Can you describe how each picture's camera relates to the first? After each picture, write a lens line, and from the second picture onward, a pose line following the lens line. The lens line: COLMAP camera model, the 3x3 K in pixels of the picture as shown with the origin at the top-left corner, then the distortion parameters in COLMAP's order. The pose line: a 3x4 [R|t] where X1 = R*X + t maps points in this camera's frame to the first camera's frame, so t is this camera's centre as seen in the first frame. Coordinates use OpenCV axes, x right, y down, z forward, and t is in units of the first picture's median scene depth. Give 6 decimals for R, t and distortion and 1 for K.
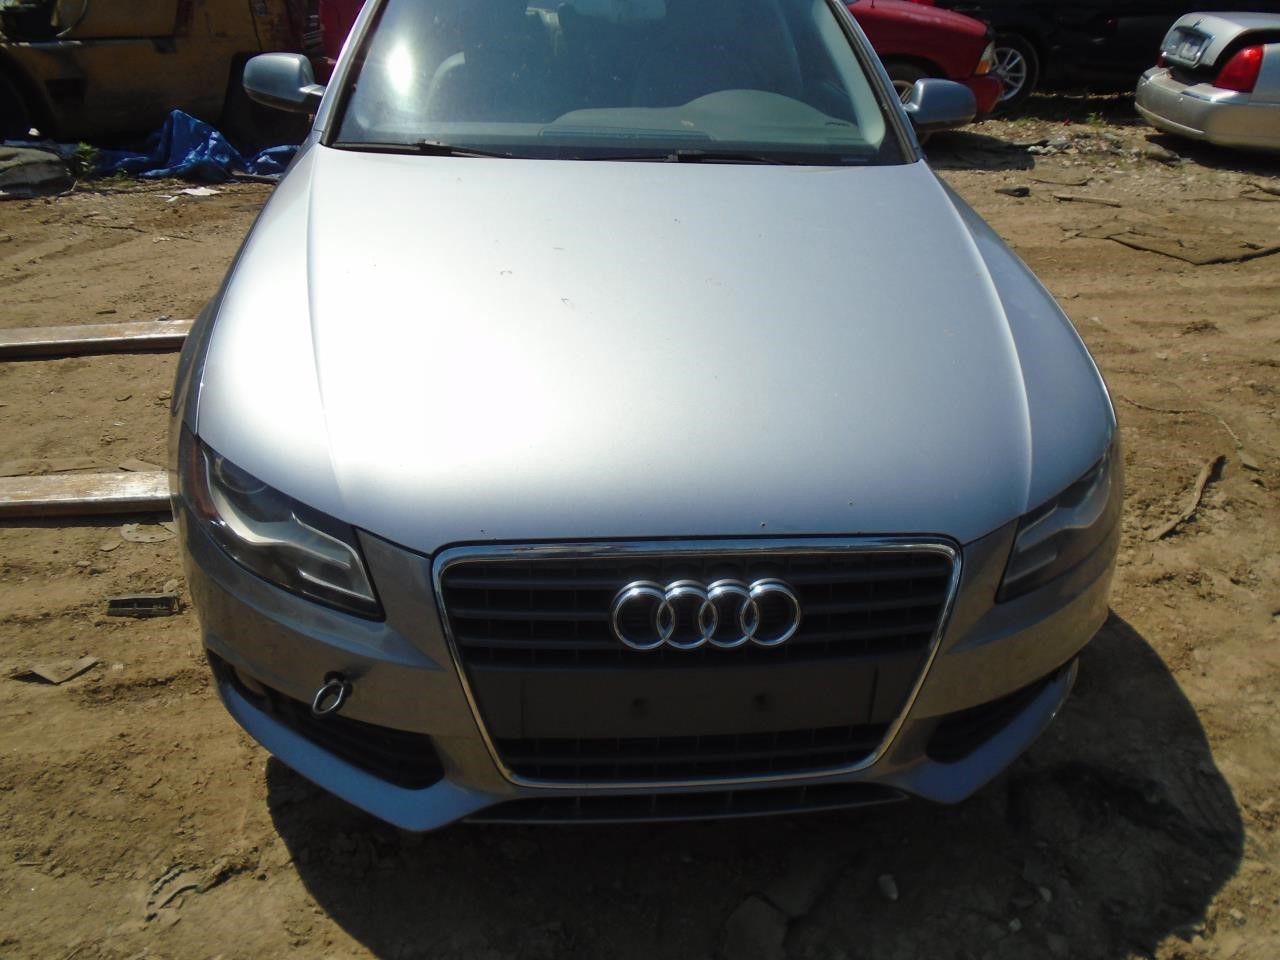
lens RADIAL K [[973.5, 0, 640.5], [0, 973.5, 483.9], [0, 0, 1]] dist [0.005325, 0.002825]
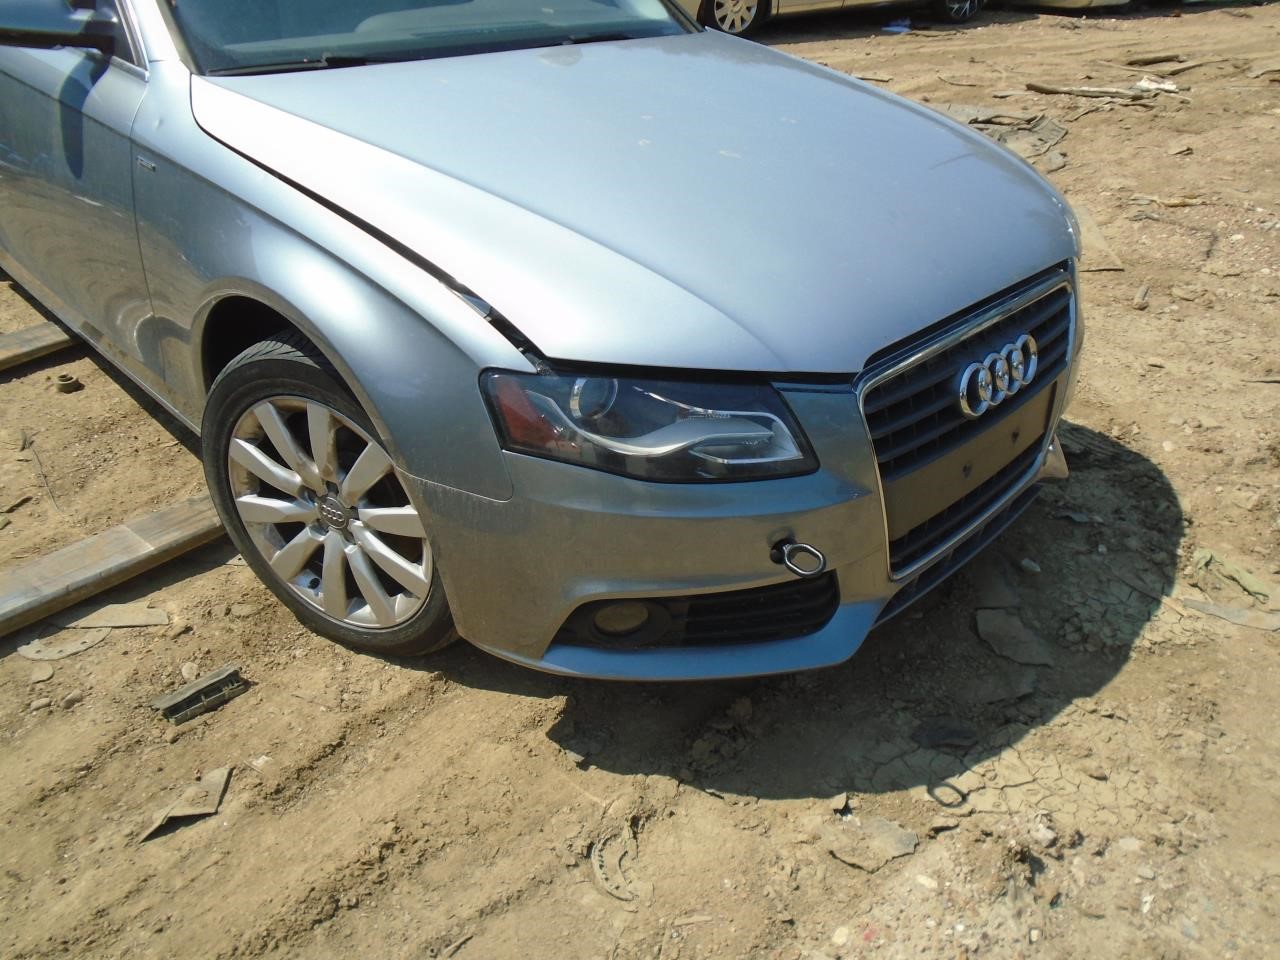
lens RADIAL K [[973.5, 0, 640.4], [0, 973.5, 476.8], [0, 0, 1]] dist [0.005325, 0.002825]
pose [[0.763504, -0.349980, 0.542748, -0.662026], [0.322787, 0.934724, 0.148662, -0.045642], [-0.559348, 0.061688, 0.826634, 0.168920]]
